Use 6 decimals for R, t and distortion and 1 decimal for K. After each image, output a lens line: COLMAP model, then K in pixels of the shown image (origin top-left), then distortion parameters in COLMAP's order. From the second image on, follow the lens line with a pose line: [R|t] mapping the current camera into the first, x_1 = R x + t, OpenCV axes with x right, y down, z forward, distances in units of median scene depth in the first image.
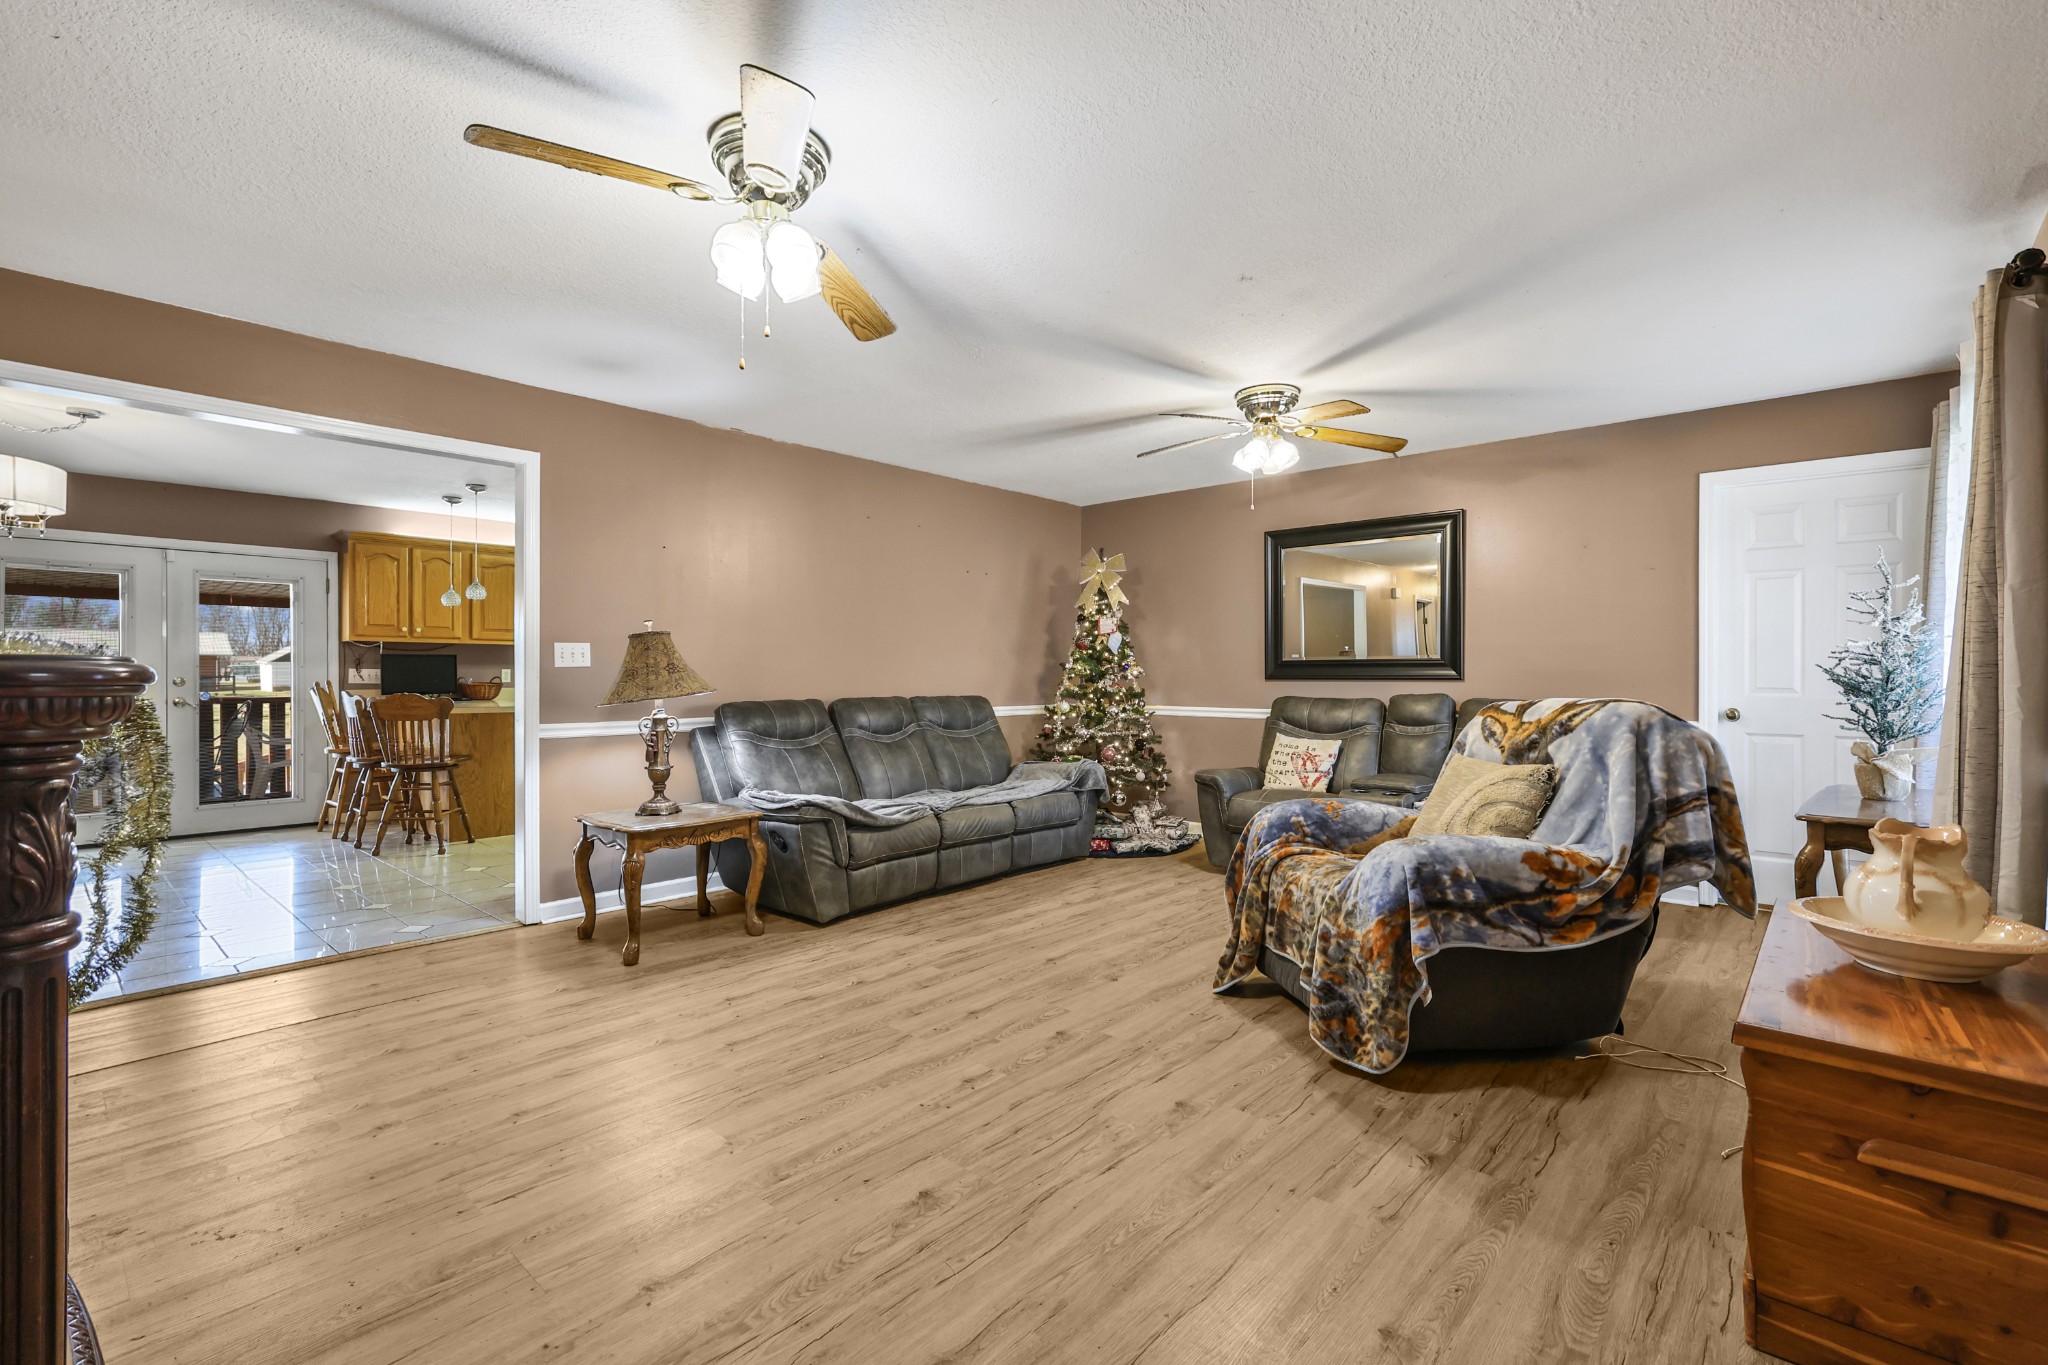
lens RADIAL K [[896.2, 0, 1019.3], [0, 896.2, 672.2], [0, 0, 1]] dist [0.000504, 0.000953]
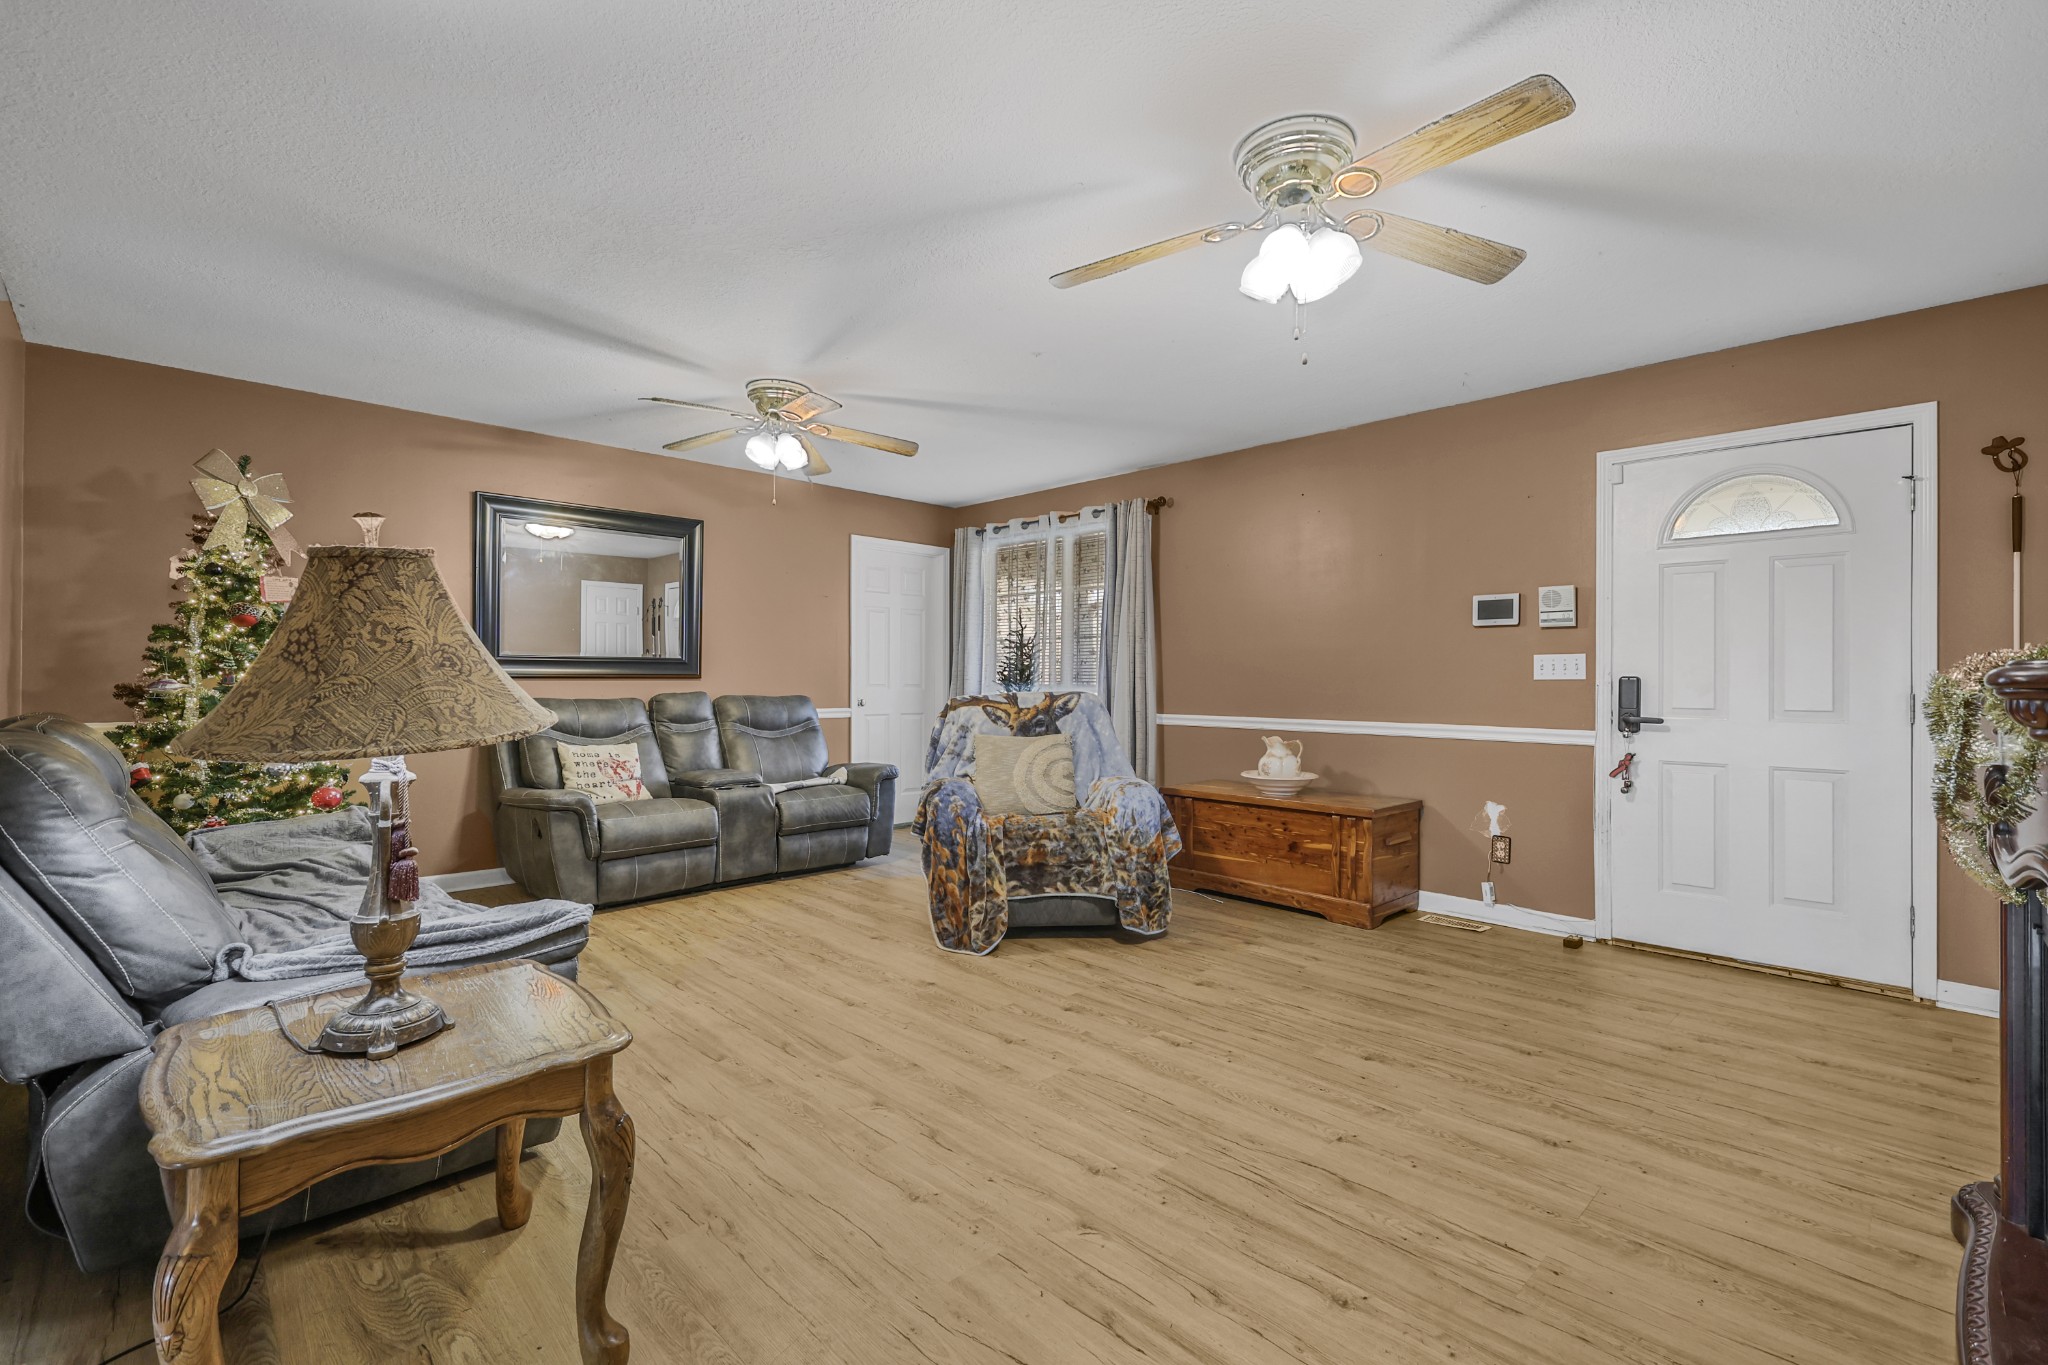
lens RADIAL K [[896.2, 0, 1033.7], [0, 896.2, 684.8], [0, 0, 1]] dist [0.000504, 0.000953]
pose [[0.073935, -0.008411, 0.997228, -1.040393], [-0.012155, 0.999883, 0.009334, 0.002326], [-0.997189, -0.012812, 0.073824, 0.976743]]
